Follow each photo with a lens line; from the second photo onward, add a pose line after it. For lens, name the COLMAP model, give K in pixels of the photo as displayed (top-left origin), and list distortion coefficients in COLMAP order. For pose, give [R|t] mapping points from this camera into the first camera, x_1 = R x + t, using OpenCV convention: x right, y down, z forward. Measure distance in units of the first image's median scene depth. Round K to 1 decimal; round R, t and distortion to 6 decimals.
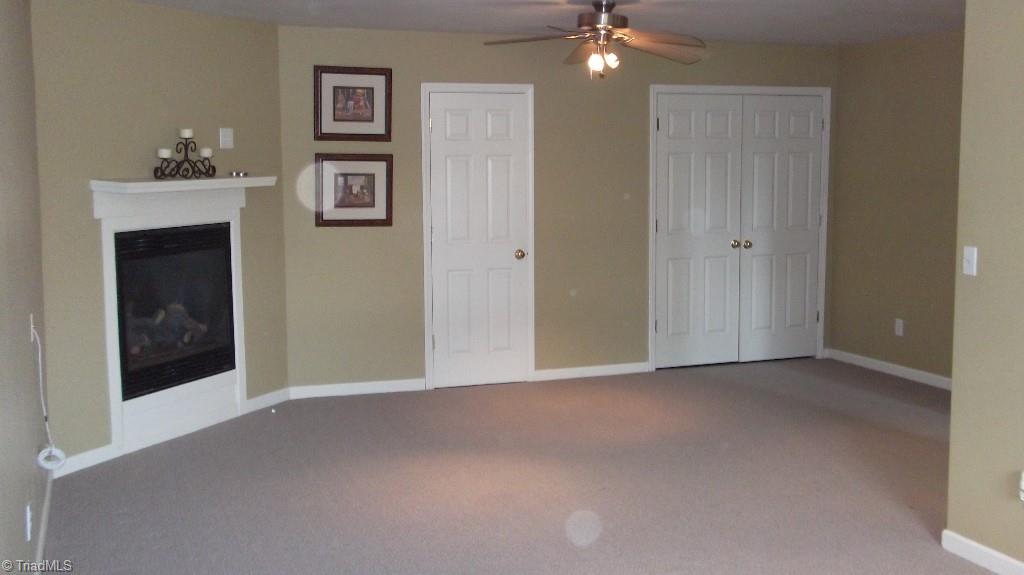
lens RADIAL K [[1194.3, 0, 511.5], [0, 1194.3, 288.1], [0, 0, 1]] dist [0.043714, 0.000000]
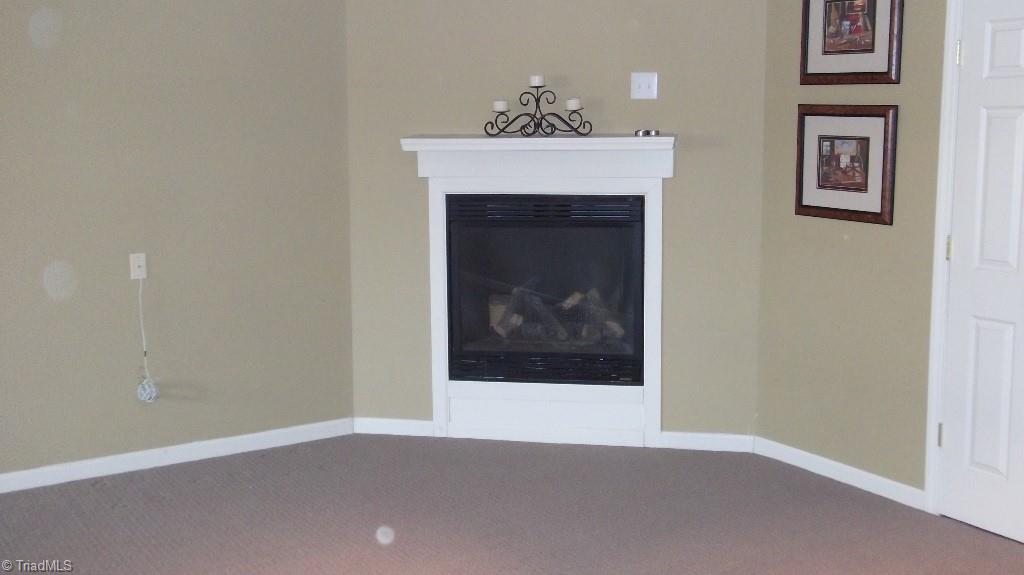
lens RADIAL K [[1194.3, 0, 511.8], [0, 1194.3, 285.4], [0, 0, 1]] dist [0.043714, 0.000000]
pose [[0.207960, 0.144280, -0.967438, 0.460322], [-0.109254, 0.986298, 0.123608, -0.077763], [0.972016, 0.079991, 0.220874, 0.700025]]
